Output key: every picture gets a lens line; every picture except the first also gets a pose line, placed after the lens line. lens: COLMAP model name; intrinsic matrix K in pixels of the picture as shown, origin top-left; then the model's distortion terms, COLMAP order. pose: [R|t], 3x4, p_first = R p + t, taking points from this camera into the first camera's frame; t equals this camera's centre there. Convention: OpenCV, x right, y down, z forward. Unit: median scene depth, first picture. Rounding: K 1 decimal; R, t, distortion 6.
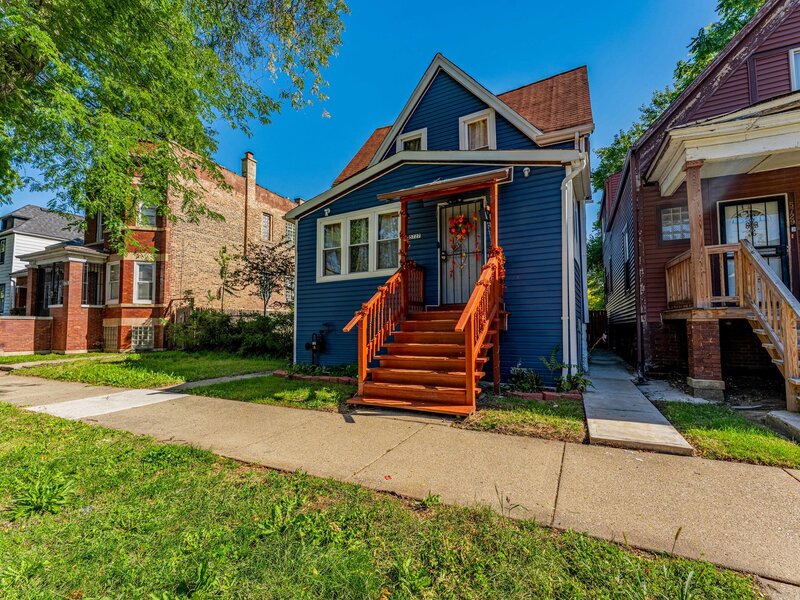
lens RADIAL K [[361.5, 0, 387.9], [0, 361.5, 283.4], [0, 0, 1]] dist [0.000857, -0.000180]
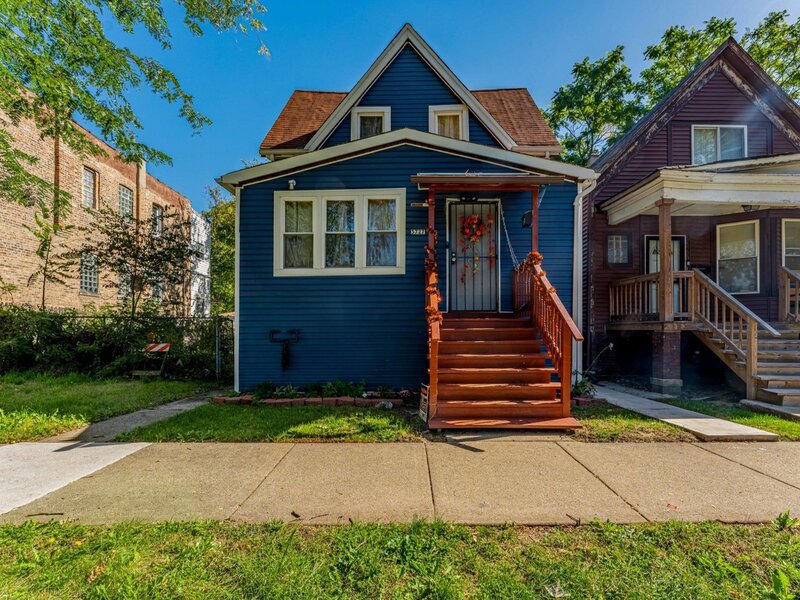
lens RADIAL K [[386.4, 0, 407.4], [0, 386.4, 310.3], [0, 0, 1]] dist [0.001617, -0.000036]
pose [[0.886491, 0.035128, 0.461411, -0.381517], [-0.060574, 0.997344, 0.040448, 0.022791], [-0.458764, -0.063806, 0.886264, 0.182803]]
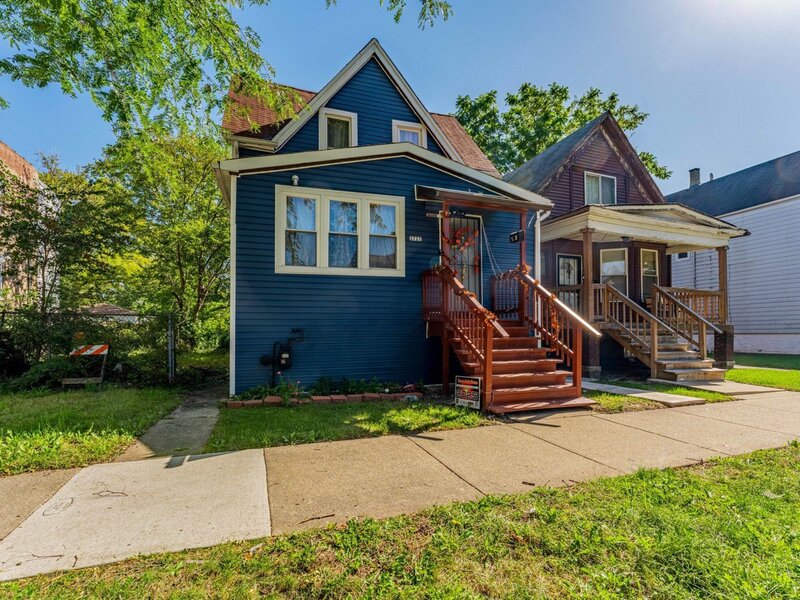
lens RADIAL K [[379.4, 0, 395.7], [0, 379.4, 304.8], [0, 0, 1]] dist [0.001827, -0.000714]
pose [[0.683595, 0.057749, 0.727573, -0.695180], [-0.086635, 0.996237, 0.002325, 0.046558], [-0.724701, -0.064623, 0.686026, 0.356854]]
